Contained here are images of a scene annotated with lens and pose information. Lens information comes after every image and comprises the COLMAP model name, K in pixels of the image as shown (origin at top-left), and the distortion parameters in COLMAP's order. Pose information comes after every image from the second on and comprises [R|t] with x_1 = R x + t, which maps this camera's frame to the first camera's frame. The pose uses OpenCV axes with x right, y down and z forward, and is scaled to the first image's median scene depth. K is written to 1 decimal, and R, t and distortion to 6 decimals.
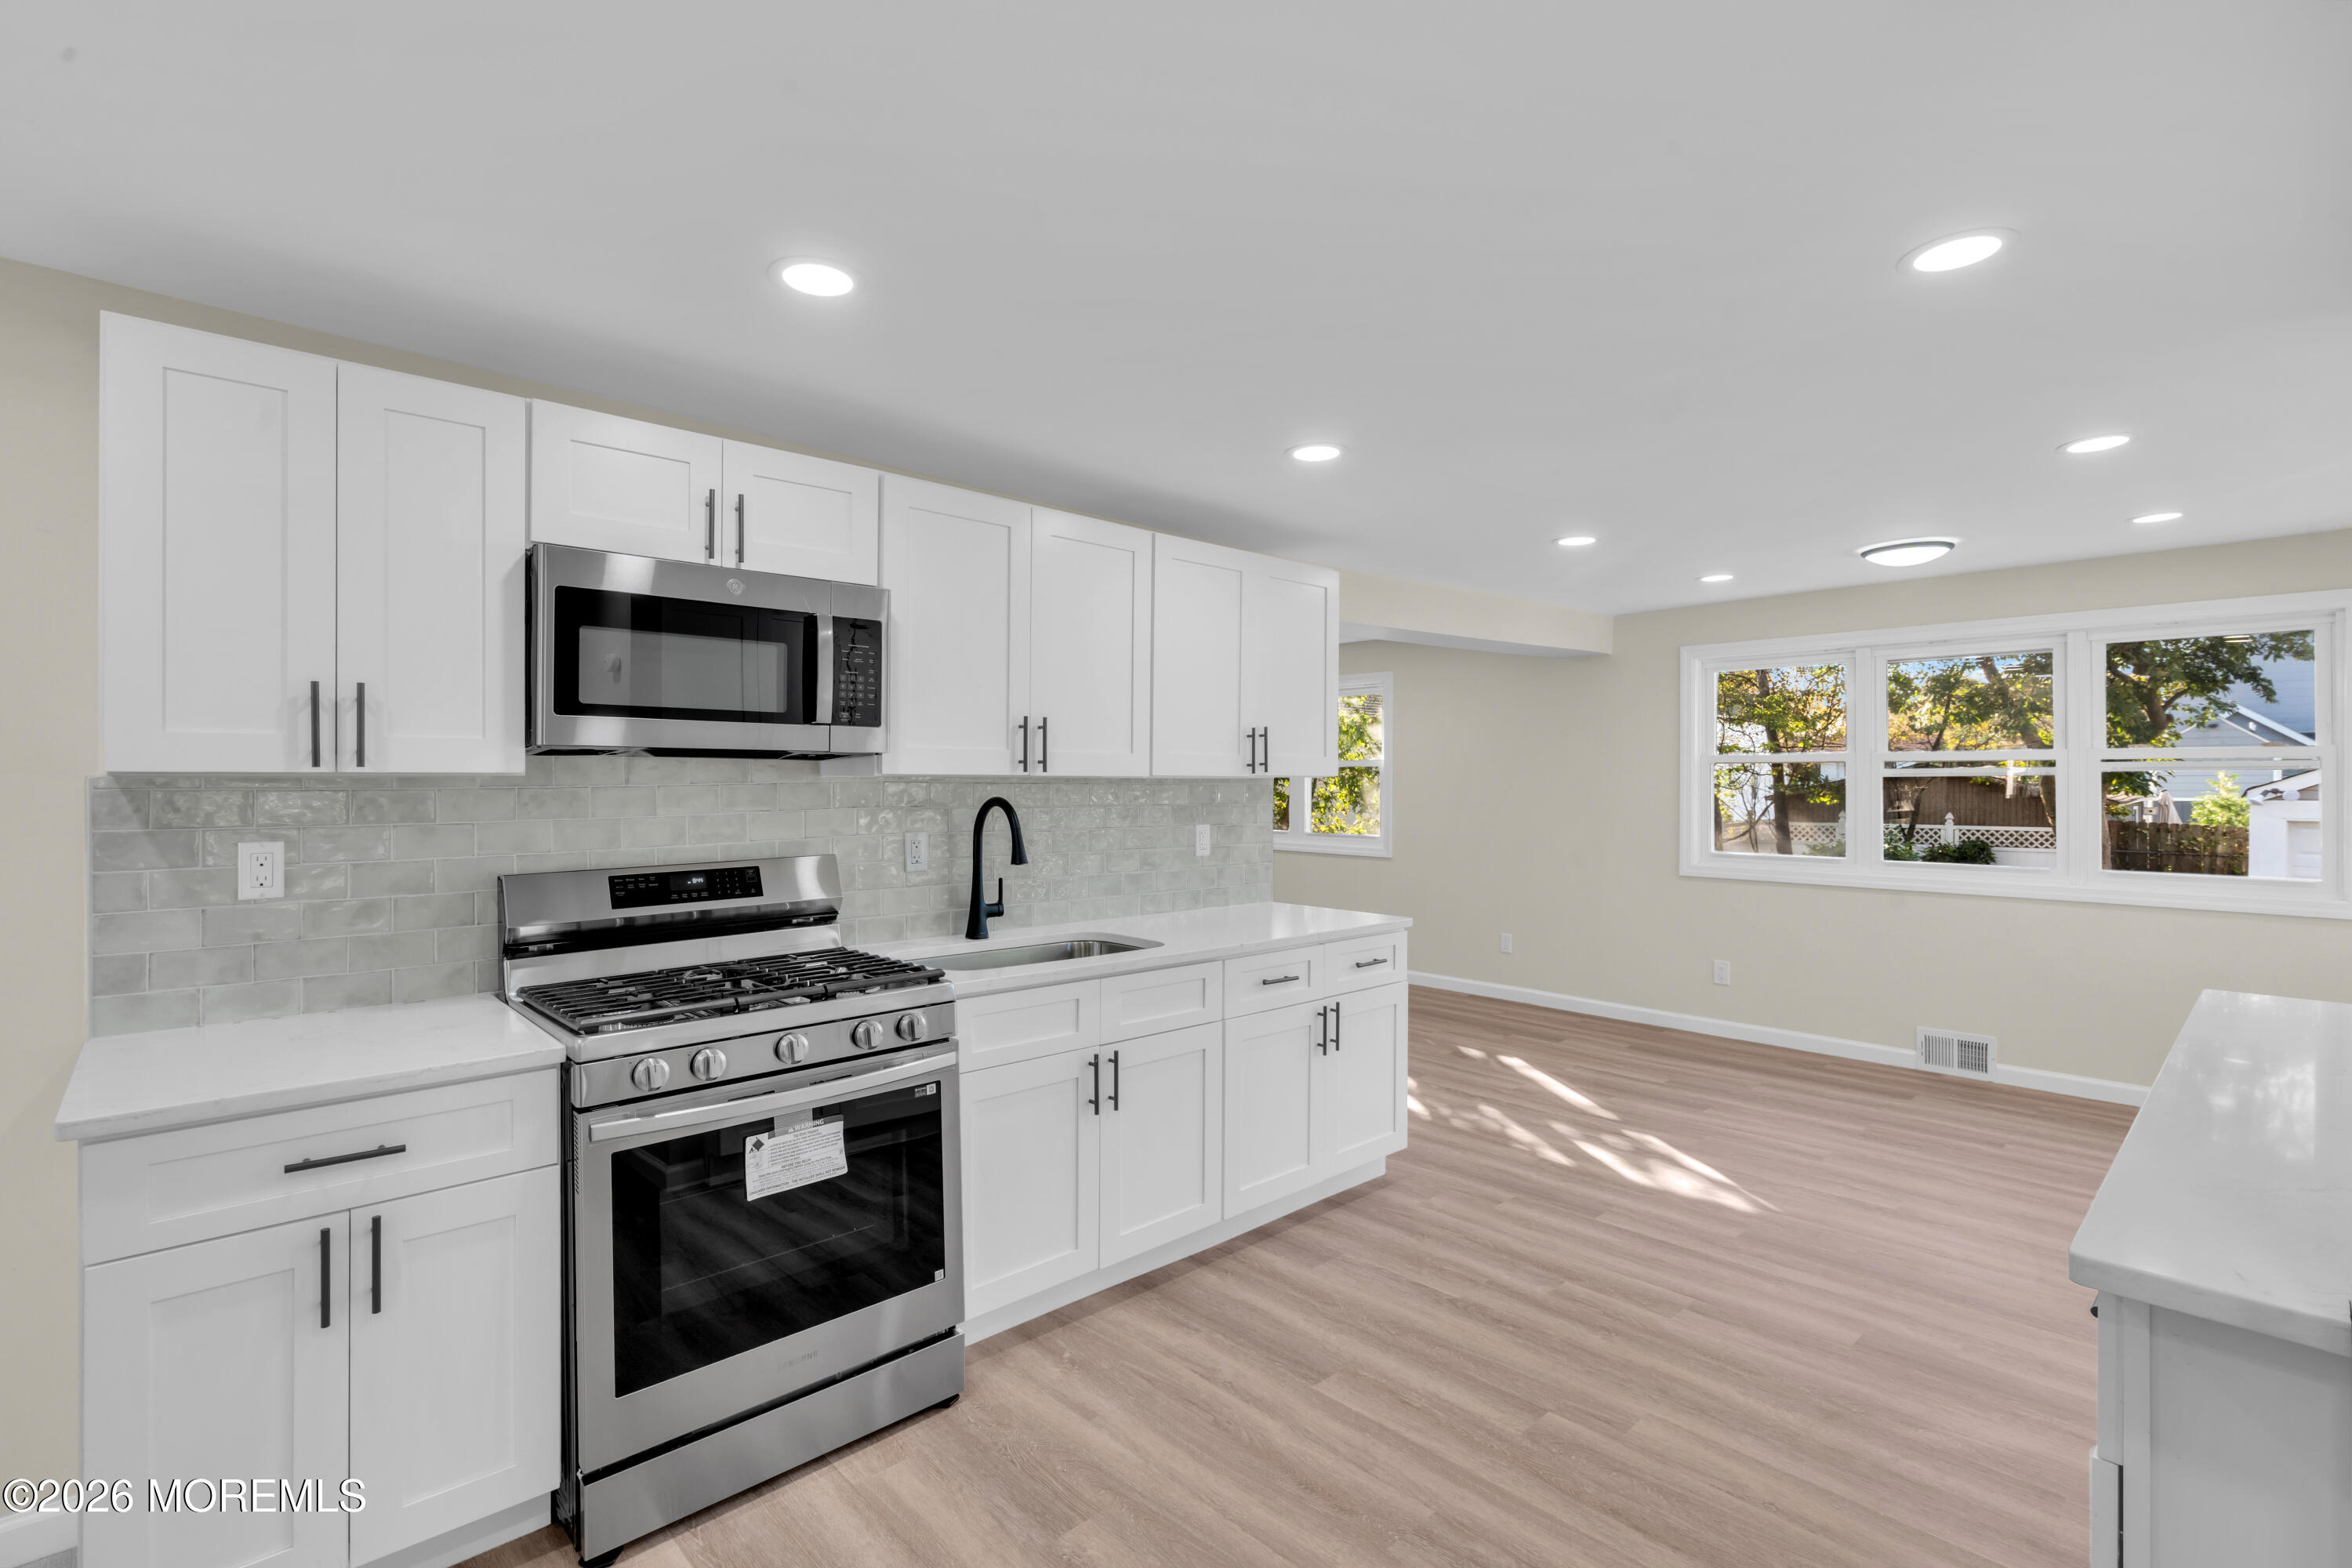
lens RADIAL K [[1062.6, 0, 1174.2], [0, 1062.6, 779.3], [0, 0, 1]] dist [-0.001718, 0.002488]
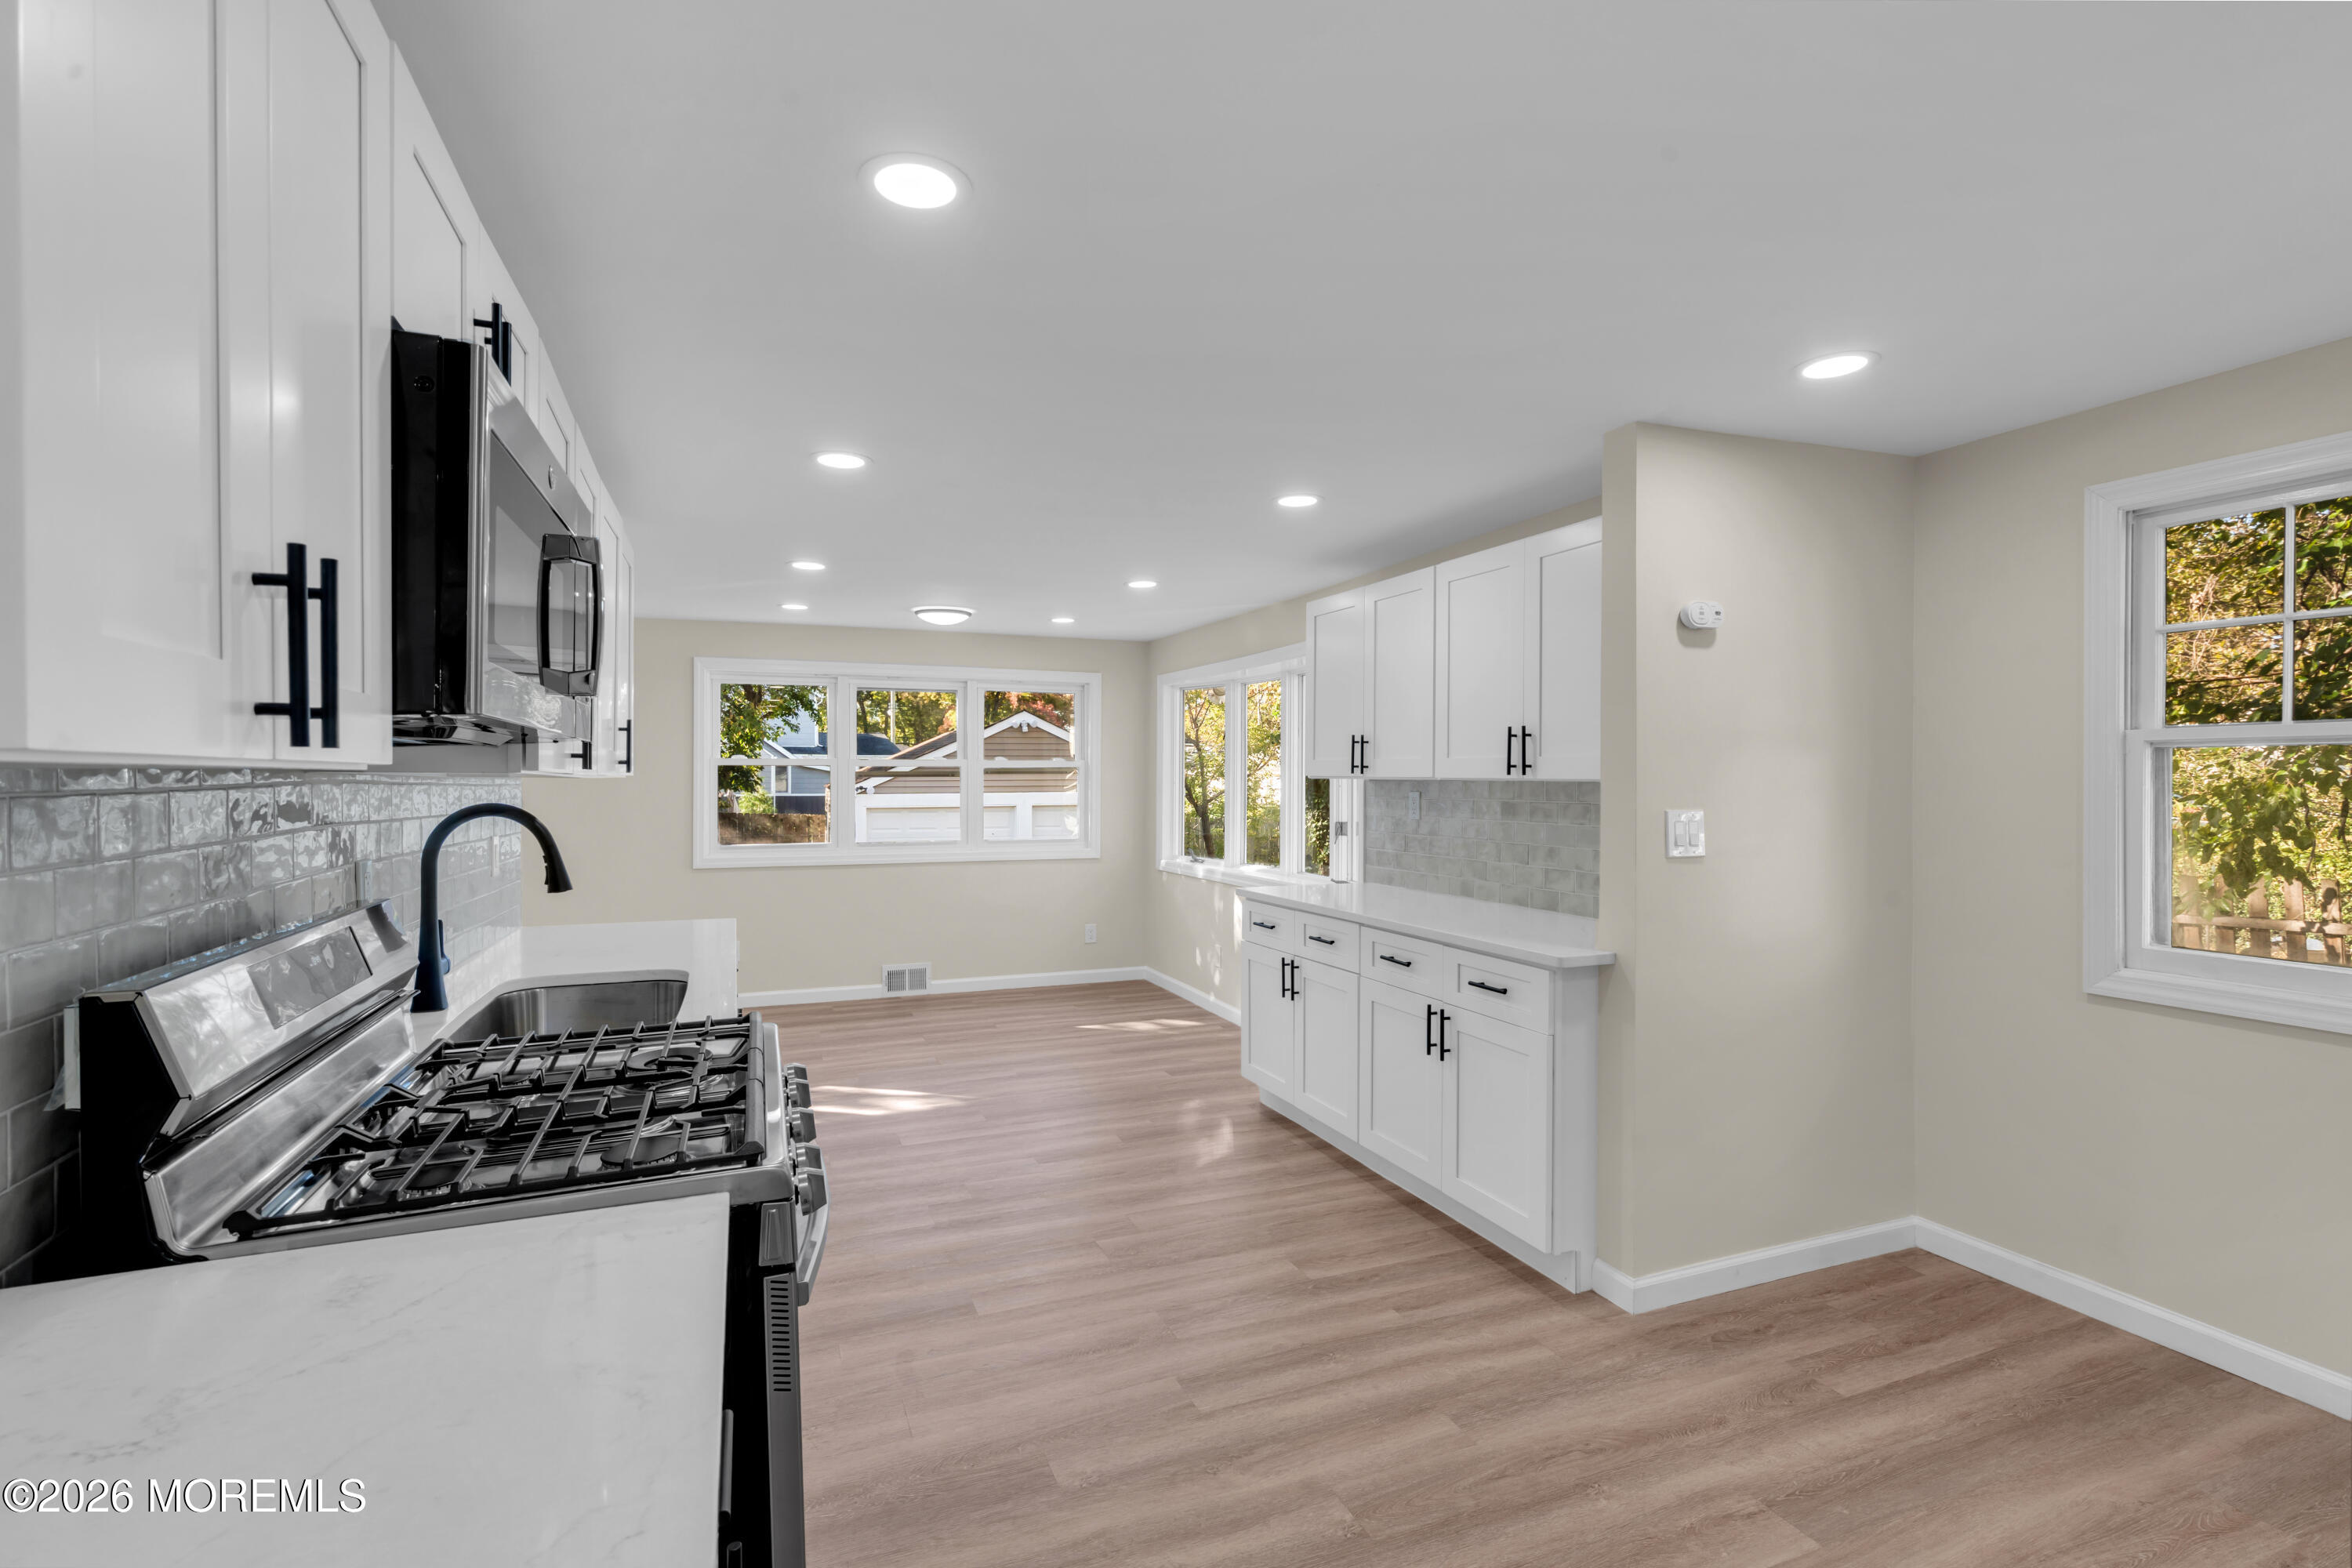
lens RADIAL K [[1062.6, 0, 1158.3], [0, 1062.6, 775.0], [0, 0, 1]] dist [-0.001718, 0.002488]
pose [[0.365580, 0.004677, 0.930768, -0.644222], [-0.000687, 0.999988, -0.004755, 0.000999], [-0.930780, 0.001099, 0.365579, 0.305562]]
